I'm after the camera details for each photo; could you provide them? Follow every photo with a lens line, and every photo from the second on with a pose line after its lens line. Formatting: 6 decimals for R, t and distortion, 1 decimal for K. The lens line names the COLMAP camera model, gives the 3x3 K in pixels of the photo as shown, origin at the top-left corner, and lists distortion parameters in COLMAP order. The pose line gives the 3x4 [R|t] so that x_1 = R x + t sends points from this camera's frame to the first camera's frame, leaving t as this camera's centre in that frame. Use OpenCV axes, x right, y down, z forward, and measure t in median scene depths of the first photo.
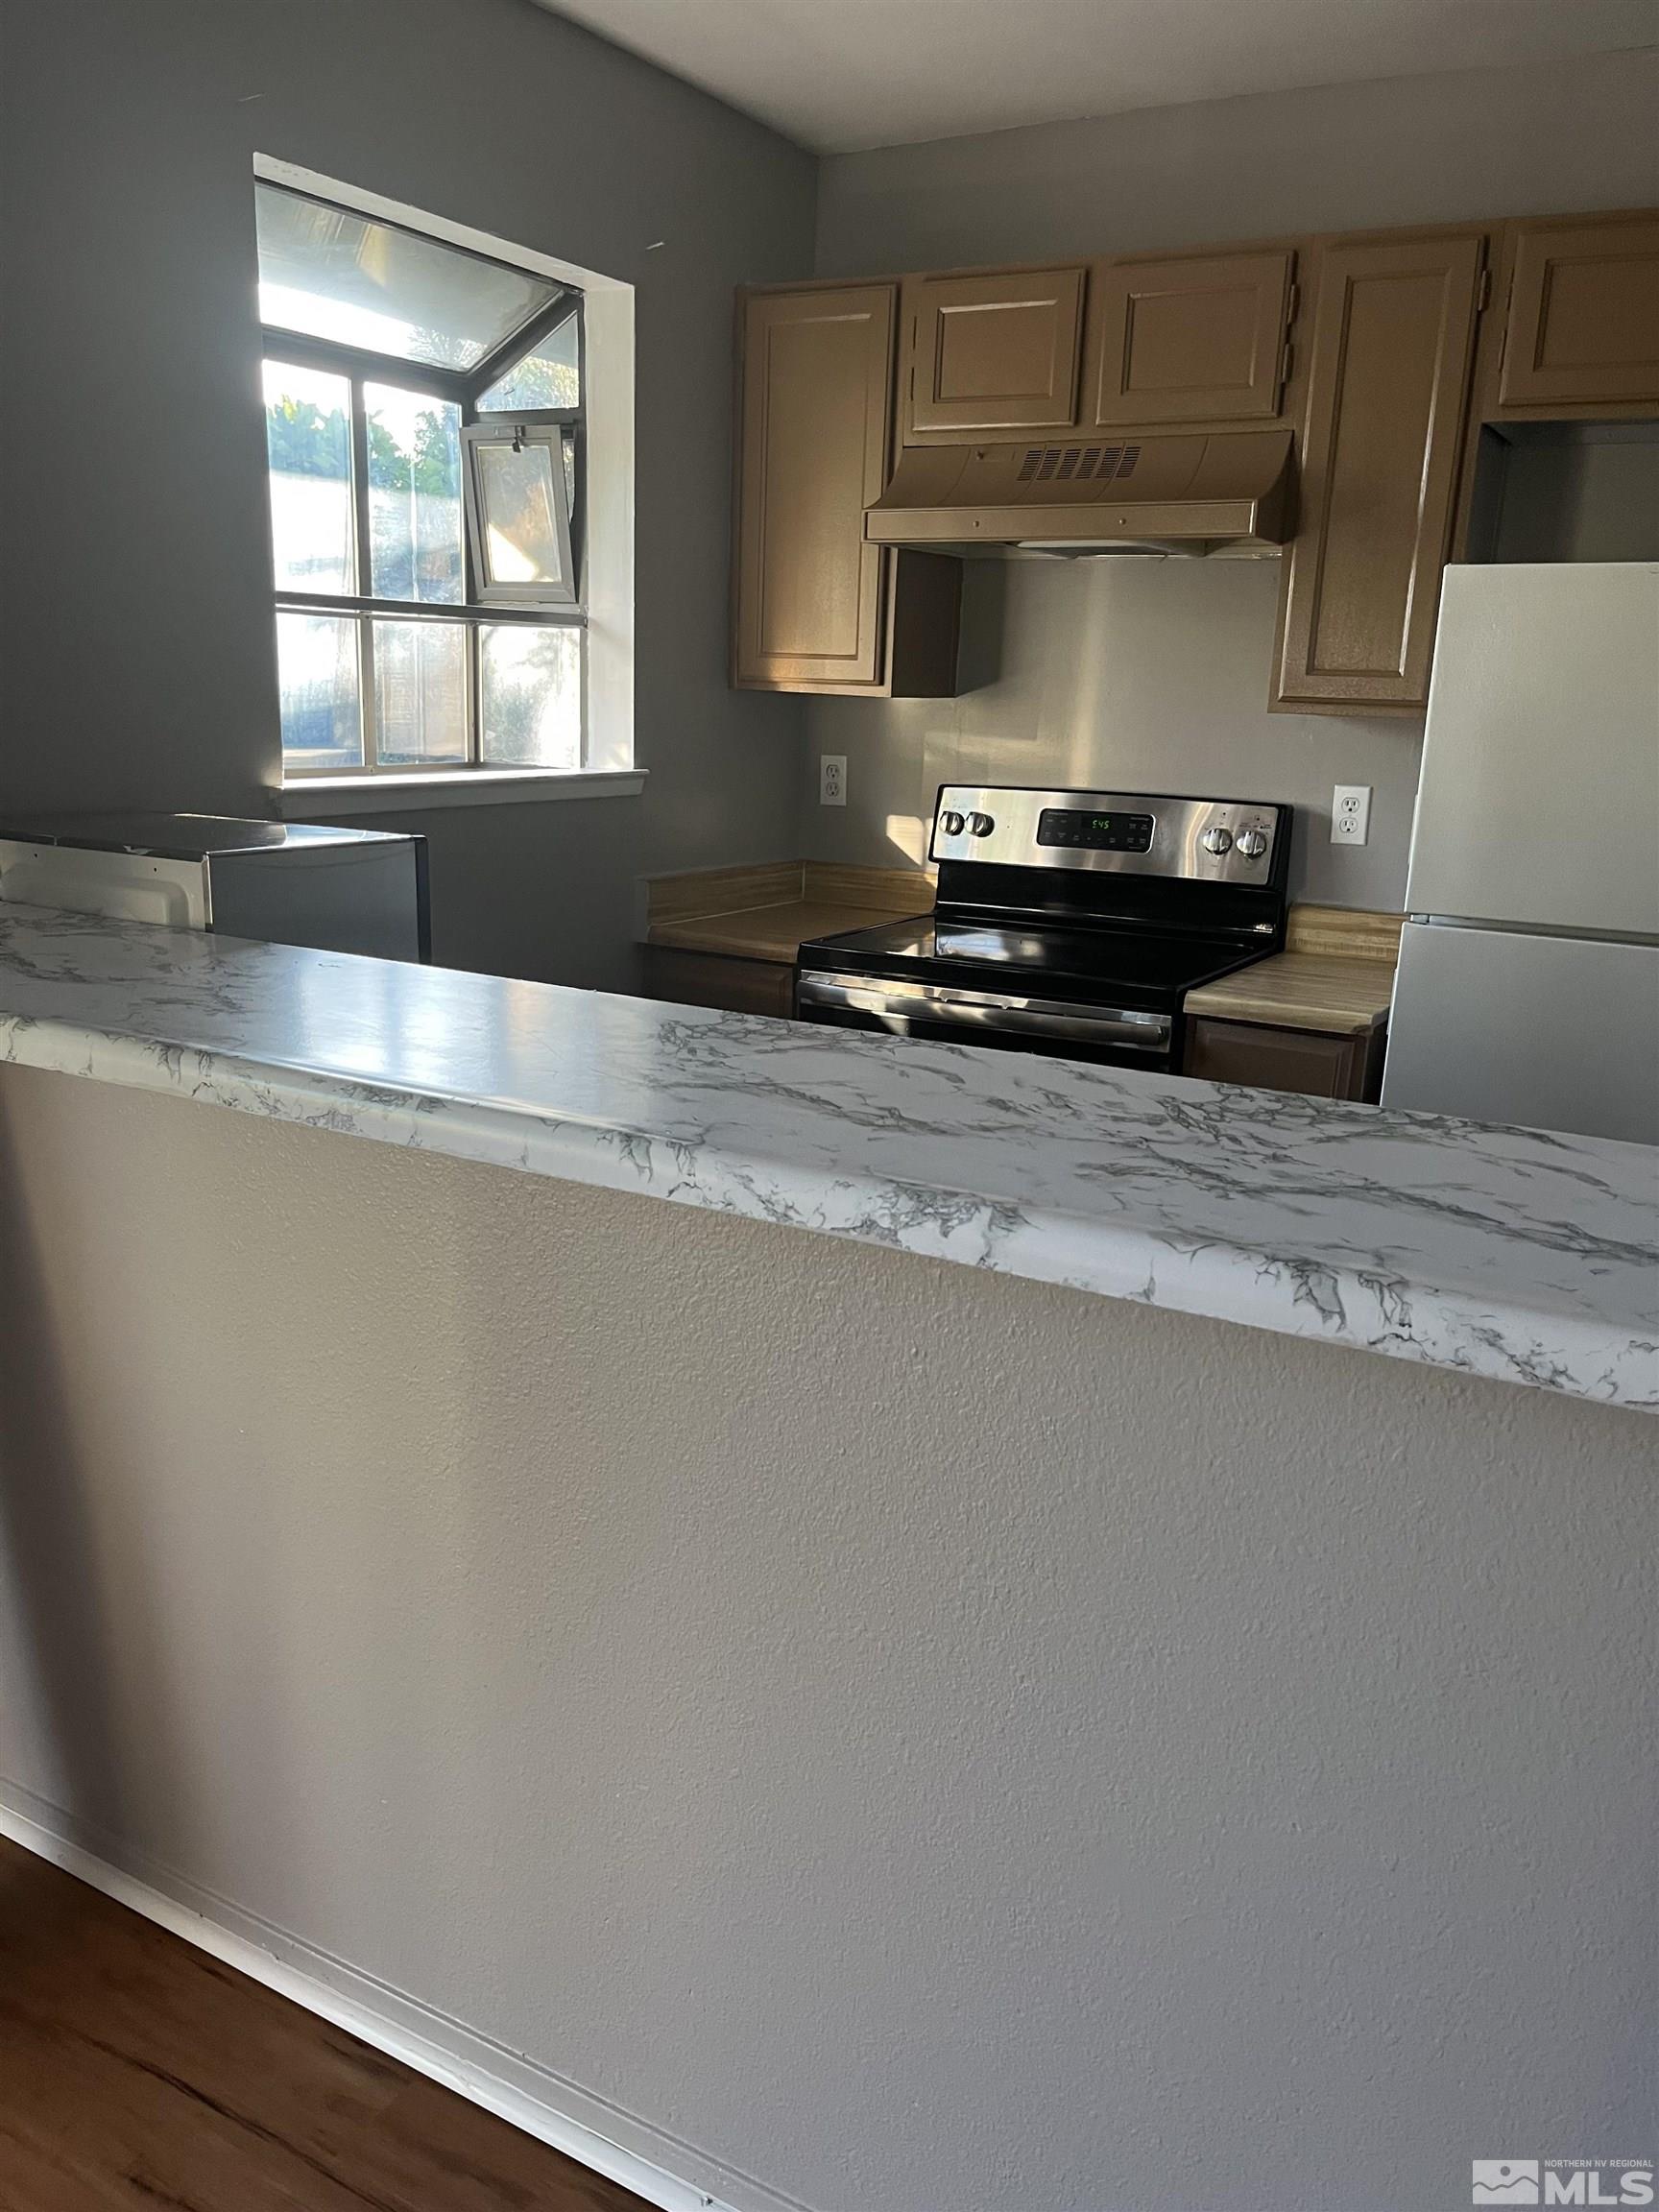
lens RADIAL K [[1676.6, 0, 829.5], [0, 1676.6, 1106.0], [0, 0, 1]] dist [0.000435, 0.000023]
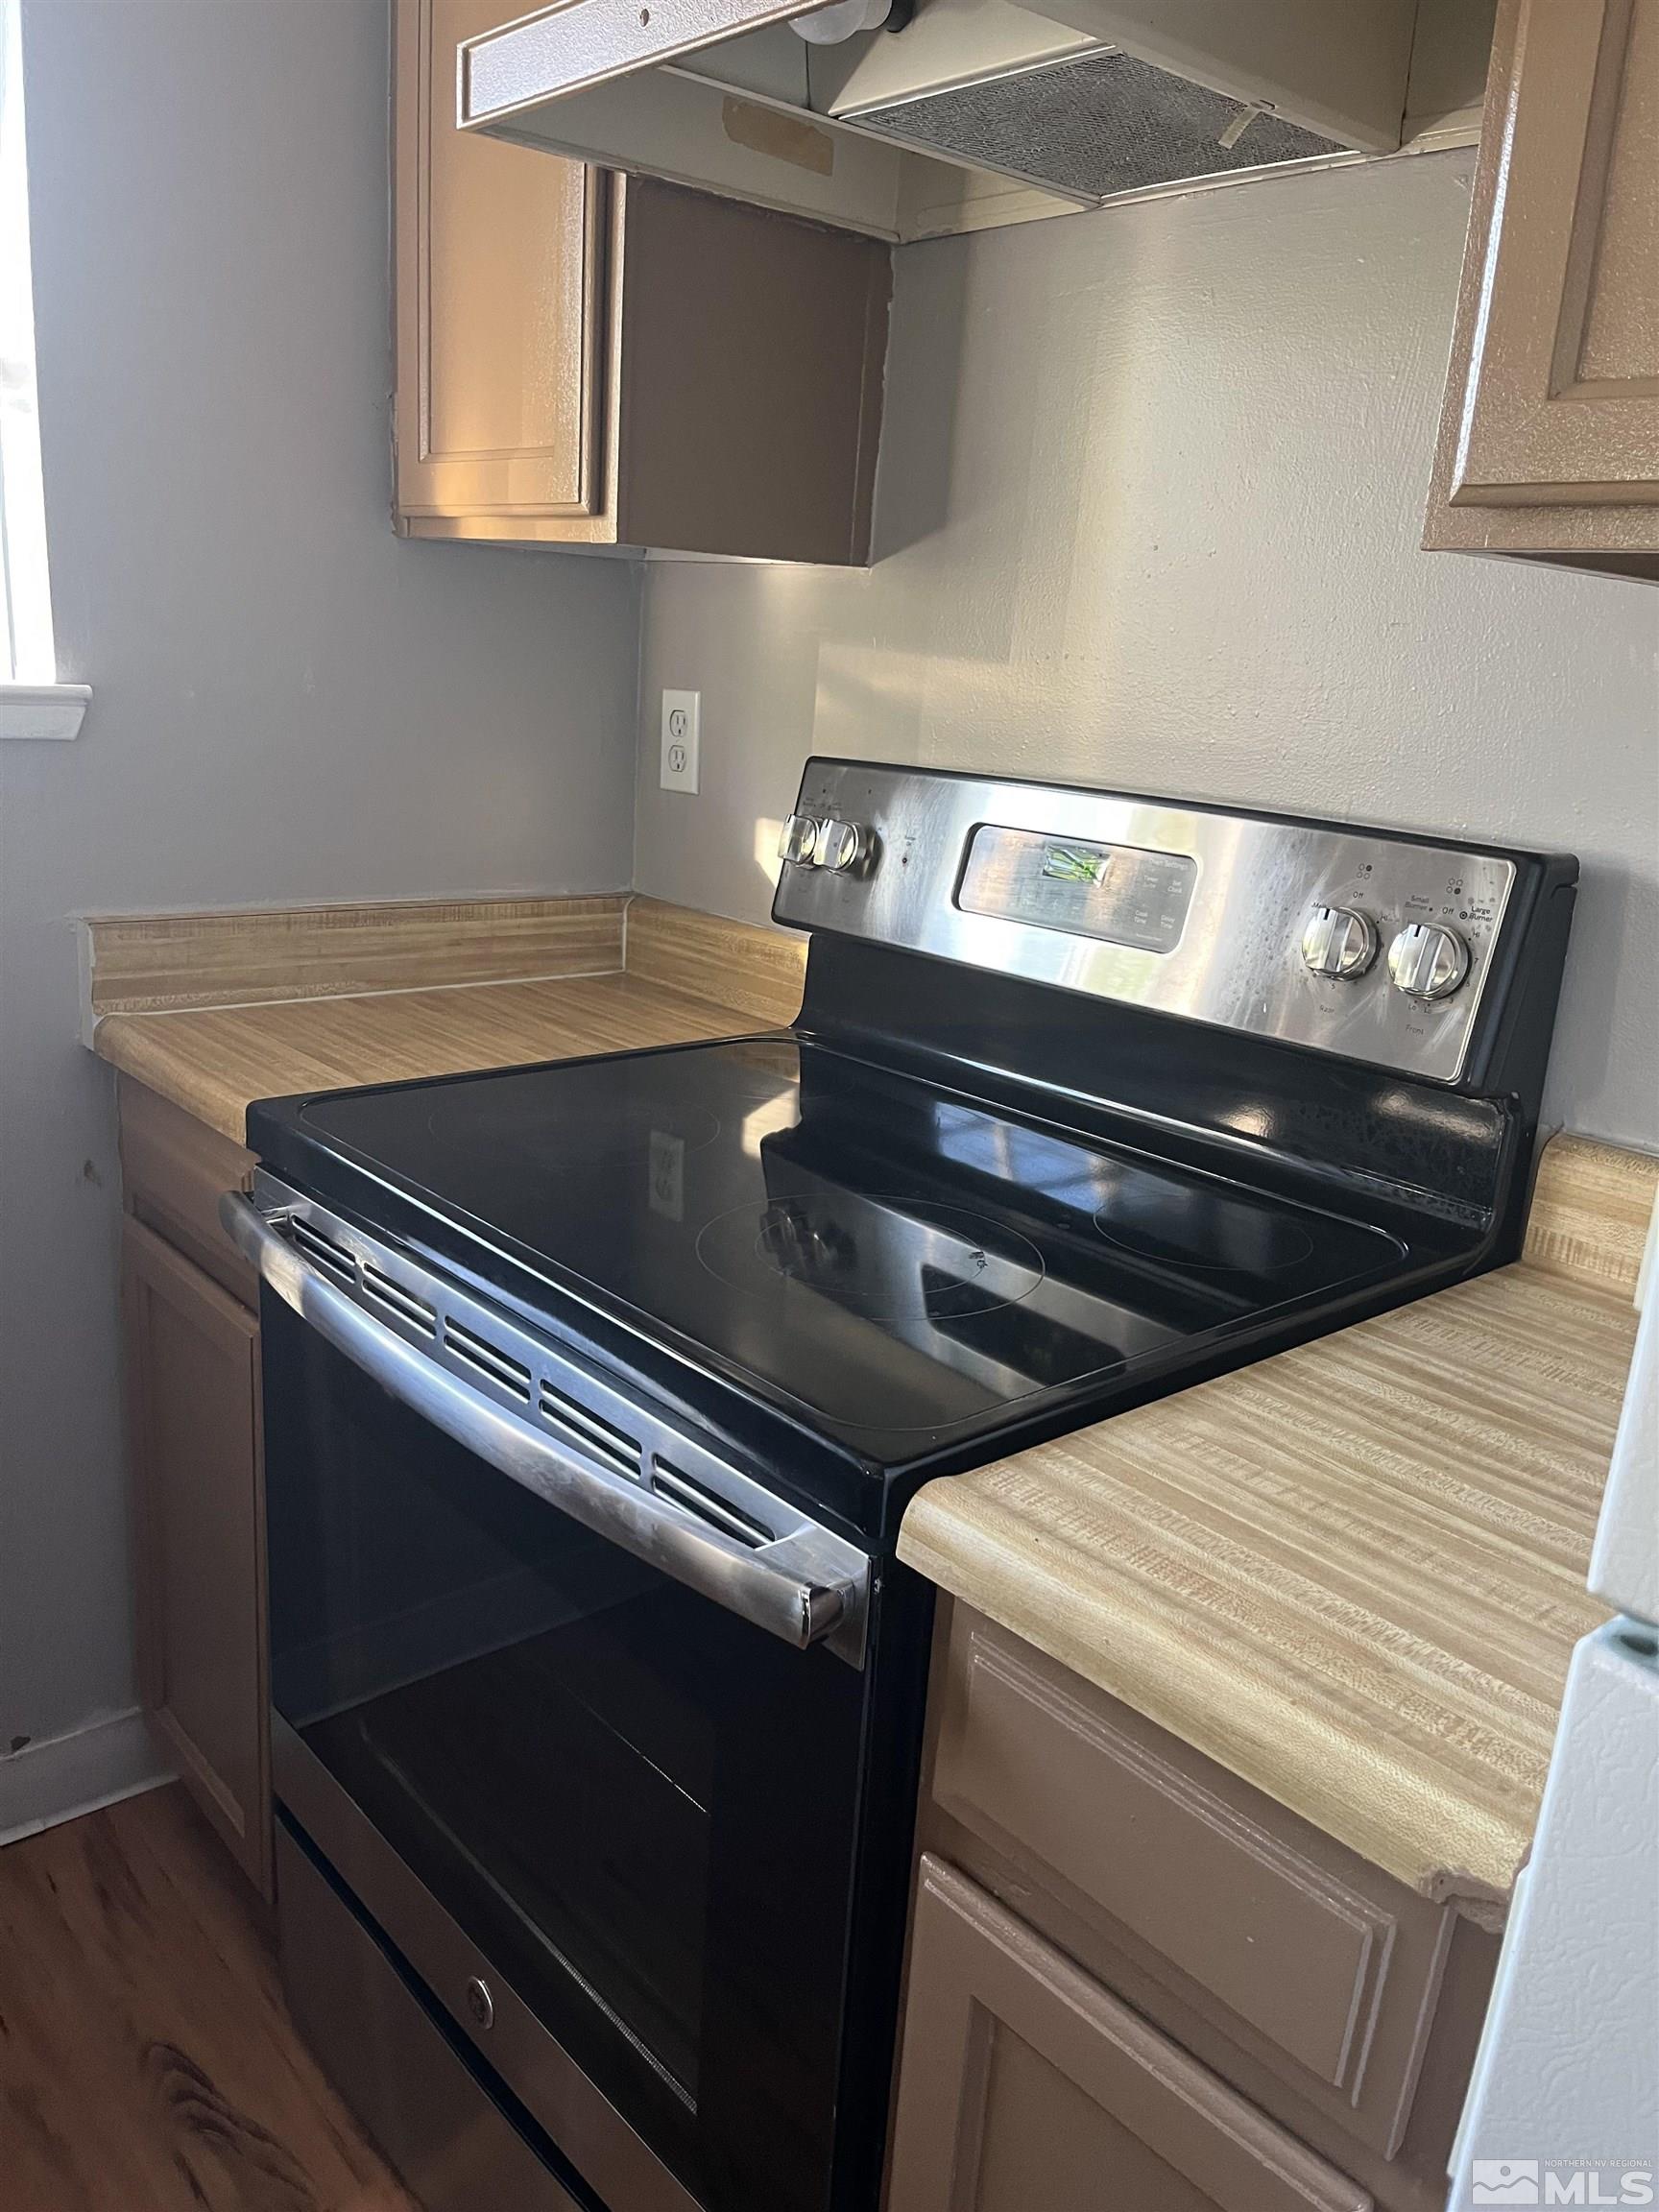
lens RADIAL K [[1637.1, 0, 829.5], [0, 1637.1, 1106.0], [0, 0, 1]] dist [-0.001580, 0.001226]
pose [[0.942474, 0.116065, -0.313484, 0.238763], [-0.112183, 0.993221, 0.030462, -0.119757], [0.314894, 0.006458, 0.949105, 0.622748]]
